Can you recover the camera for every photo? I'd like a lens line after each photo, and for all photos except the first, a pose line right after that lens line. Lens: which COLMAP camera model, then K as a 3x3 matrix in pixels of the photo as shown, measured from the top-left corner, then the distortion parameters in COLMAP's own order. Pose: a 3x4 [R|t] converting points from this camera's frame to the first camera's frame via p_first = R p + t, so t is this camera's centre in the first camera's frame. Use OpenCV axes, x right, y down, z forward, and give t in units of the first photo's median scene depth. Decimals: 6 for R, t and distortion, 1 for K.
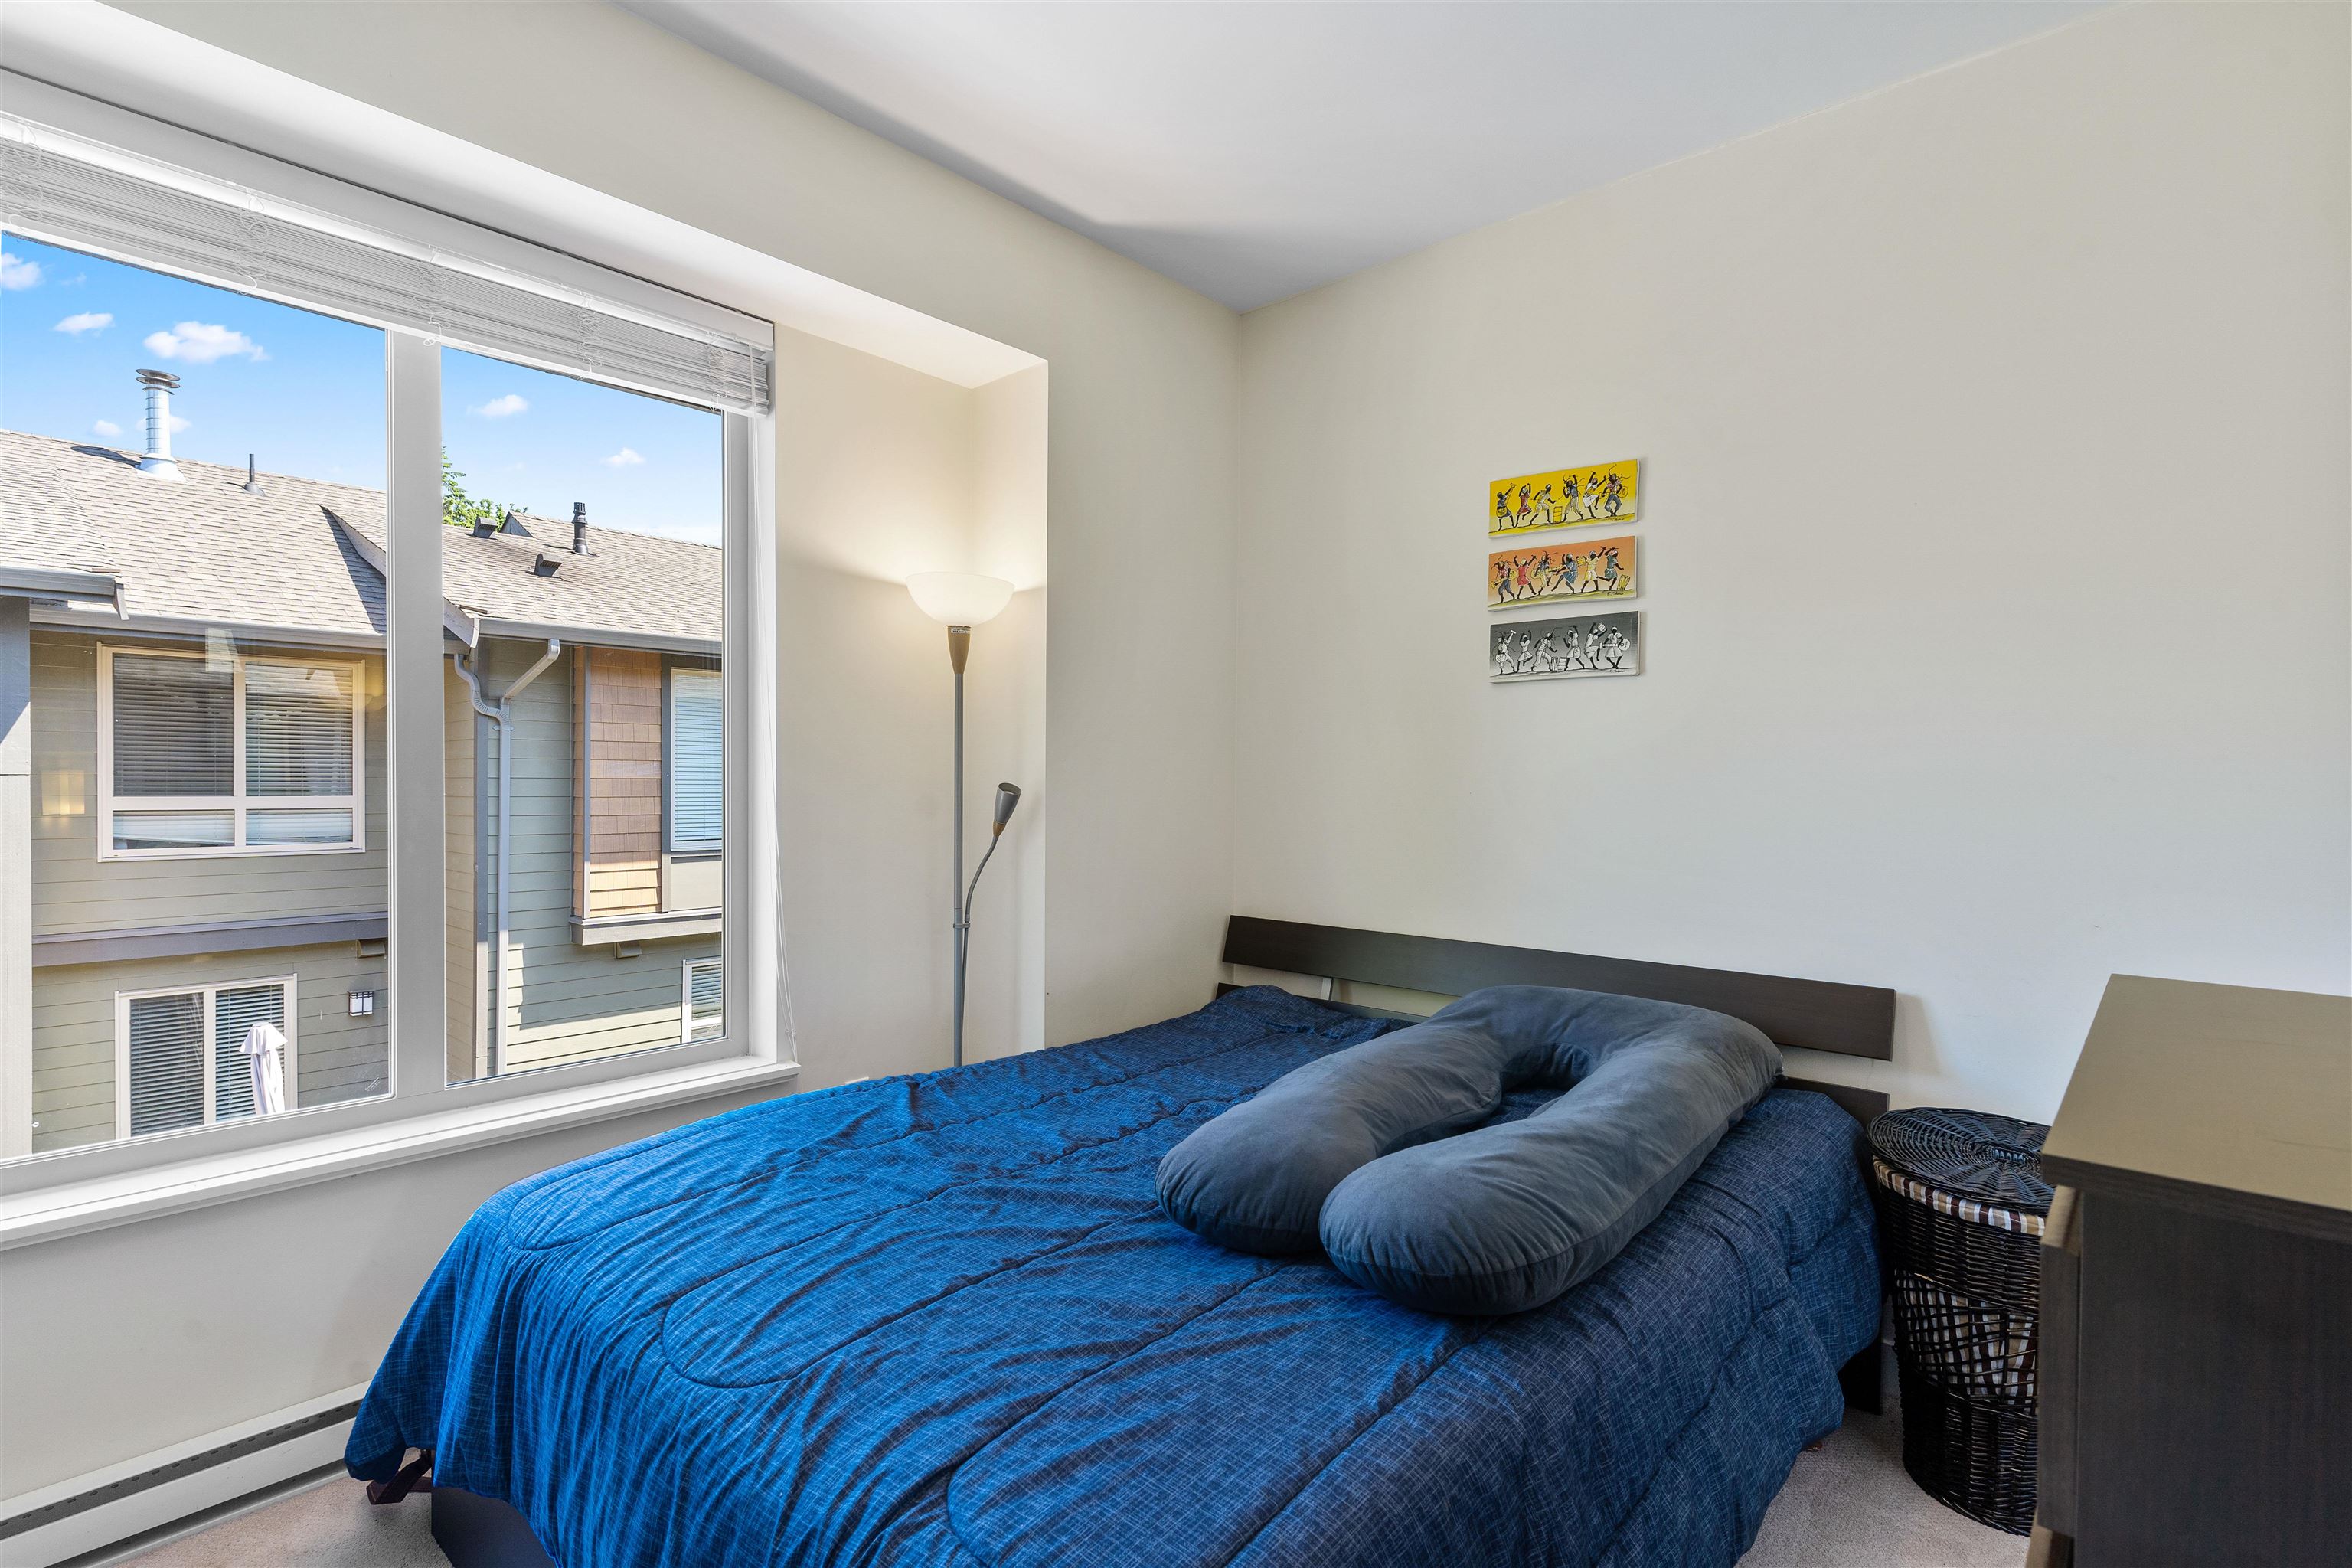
lens RADIAL K [[1122.9, 0, 1170.4], [0, 1122.9, 787.6], [0, 0, 1]] dist [0.002379, 0.000256]
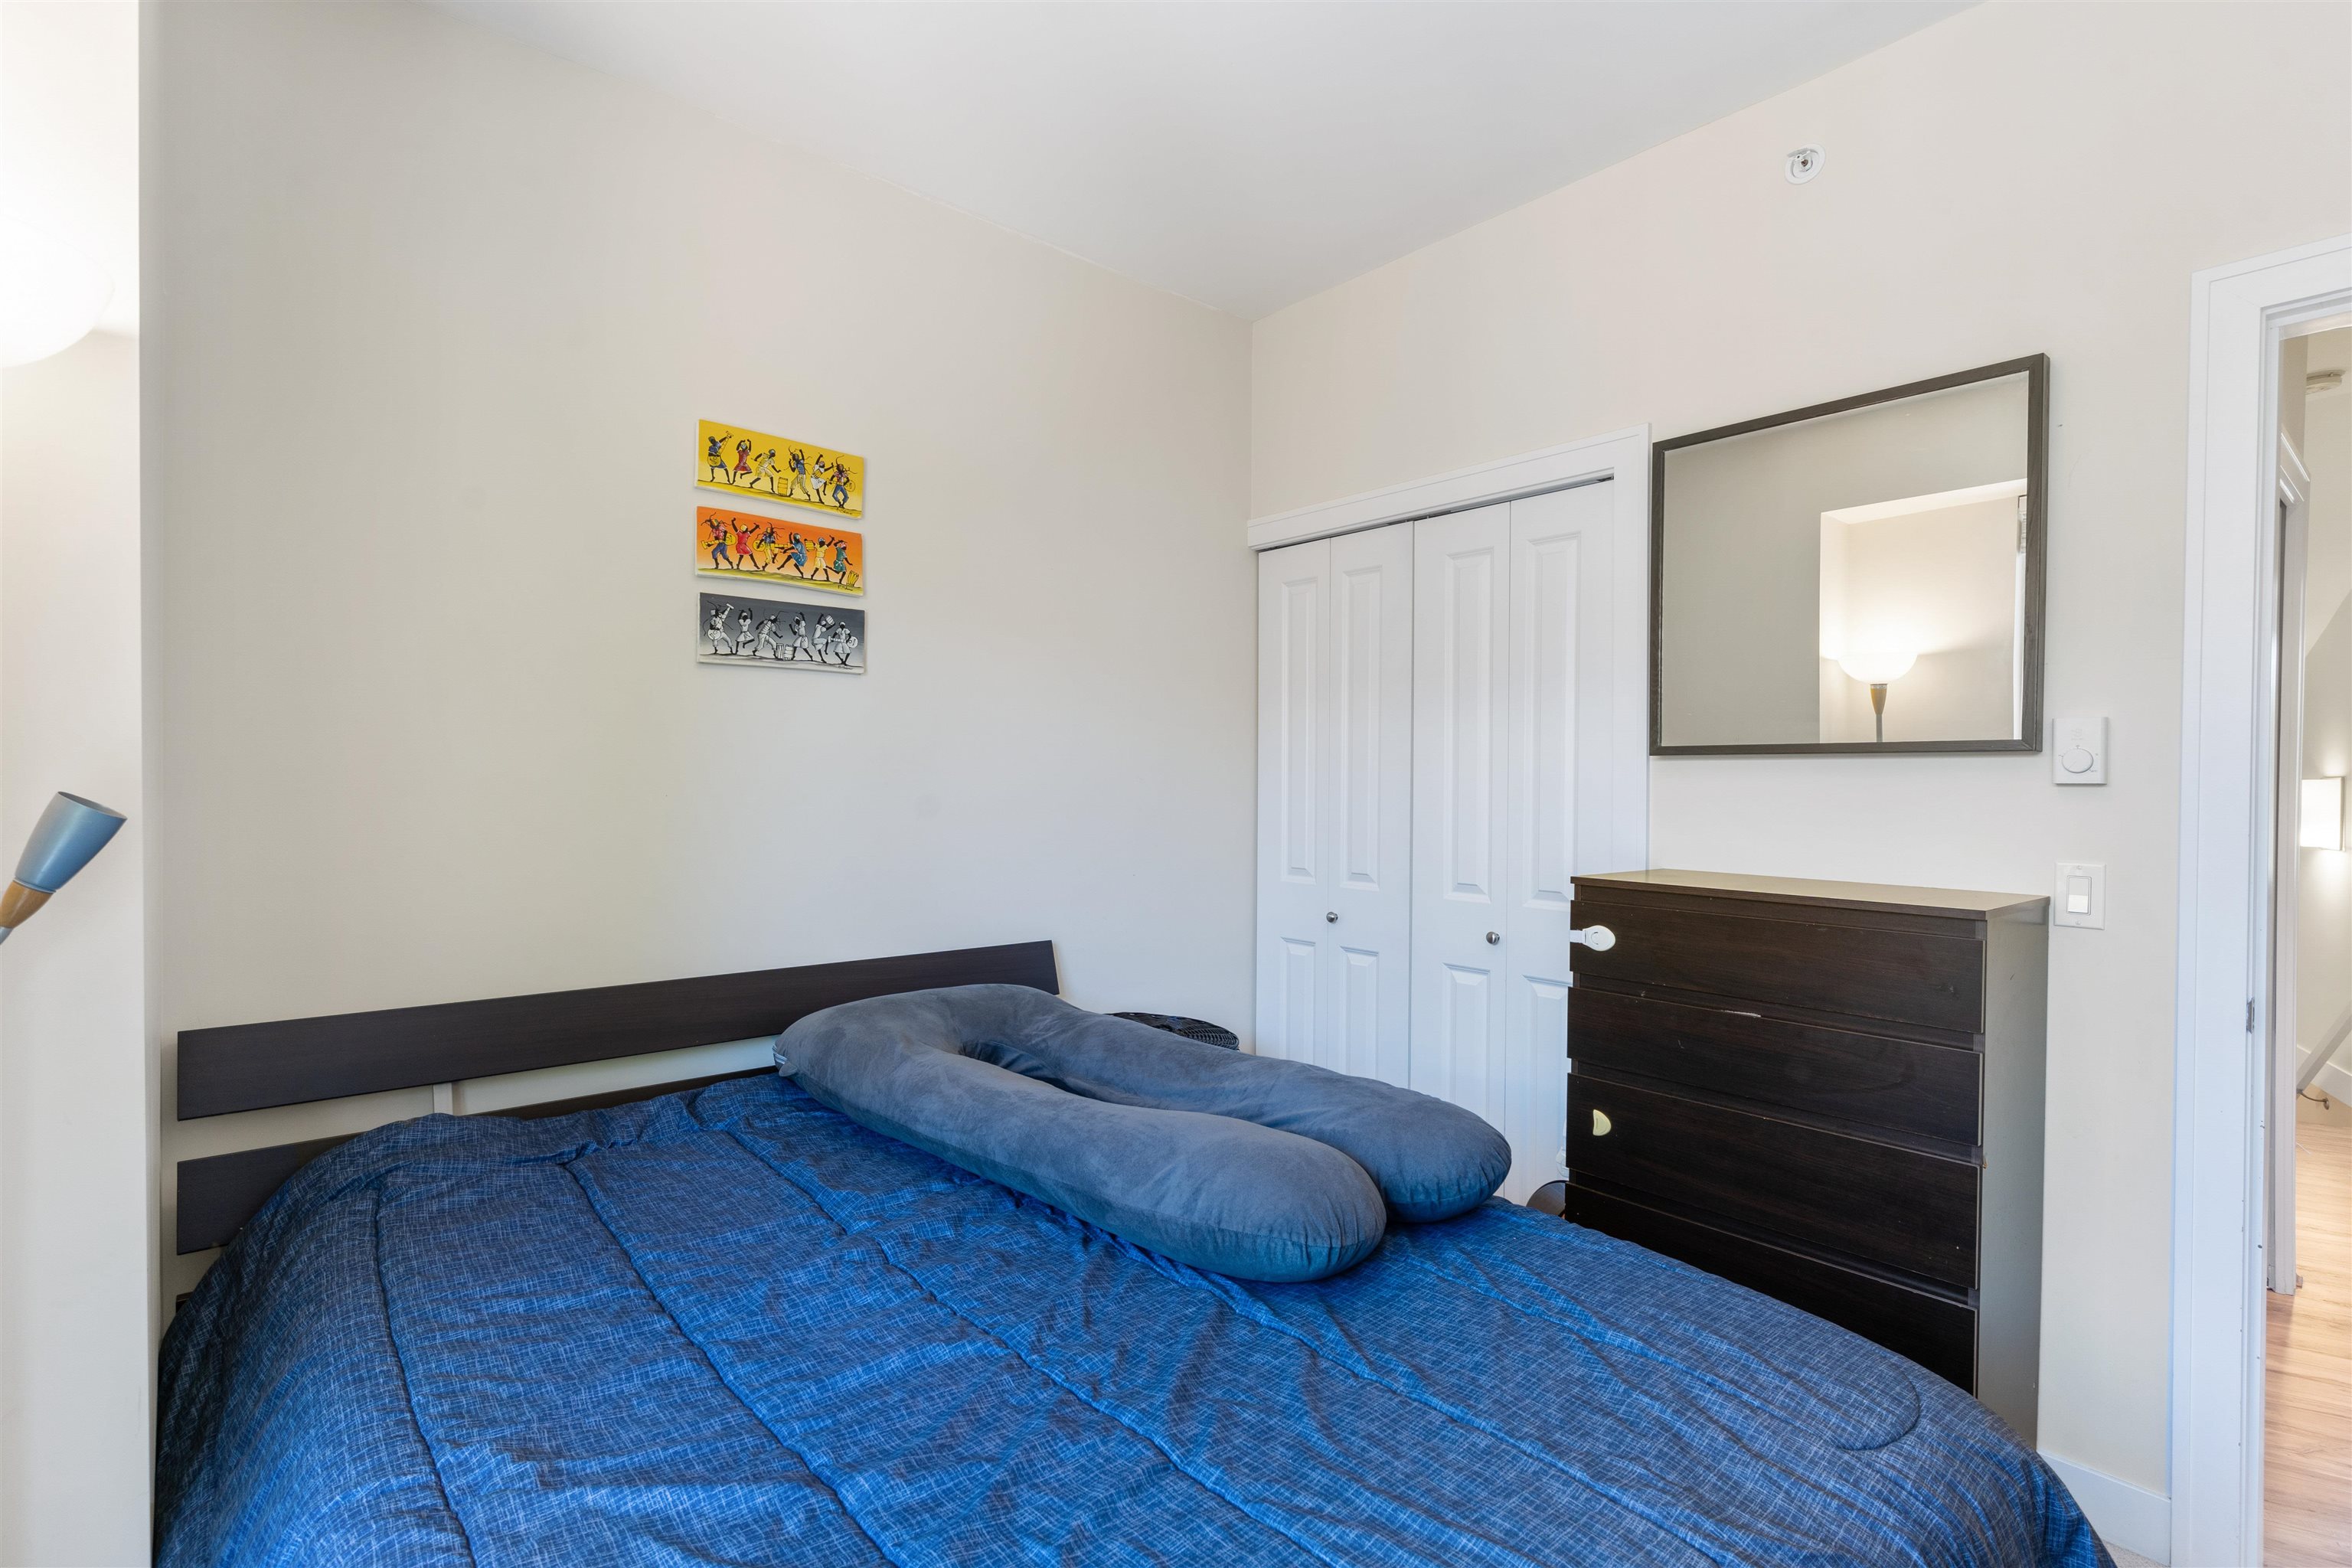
lens RADIAL K [[1122.9, 0, 1170.4], [0, 1122.9, 787.6], [0, 0, 1]] dist [0.002379, 0.000256]
pose [[0.126284, -0.013004, 0.991909, -0.520310], [0.002978, 0.999915, 0.012730, -0.010828], [-0.991990, 0.001346, 0.126312, 0.578371]]
